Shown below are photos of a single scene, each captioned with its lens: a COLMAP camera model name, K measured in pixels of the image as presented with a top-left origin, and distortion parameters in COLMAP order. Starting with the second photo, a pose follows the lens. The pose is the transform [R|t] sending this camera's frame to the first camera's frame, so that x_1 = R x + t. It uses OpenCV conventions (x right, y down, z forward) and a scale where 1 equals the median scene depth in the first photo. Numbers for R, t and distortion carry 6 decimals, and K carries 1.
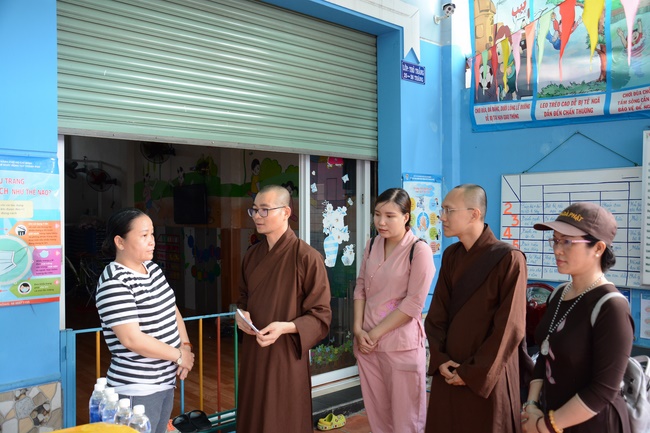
lens RADIAL K [[613.0, 0, 325.6], [0, 613.0, 217.4], [0, 0, 1]] dist [-0.019116, 0.000000]
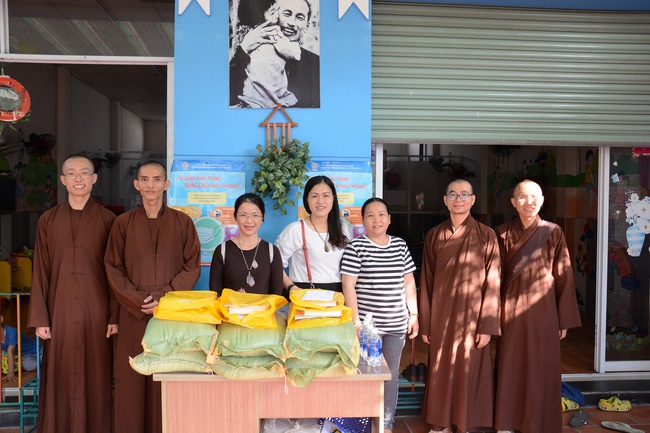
lens RADIAL K [[613.0, 0, 325.5], [0, 613.0, 215.6], [0, 0, 1]] dist [-0.019116, 0.000000]
pose [[0.773276, 0.021032, -0.633720, 0.255389], [-0.010408, 0.999736, 0.020480, -0.001348], [0.633984, -0.009241, 0.773291, -0.095638]]
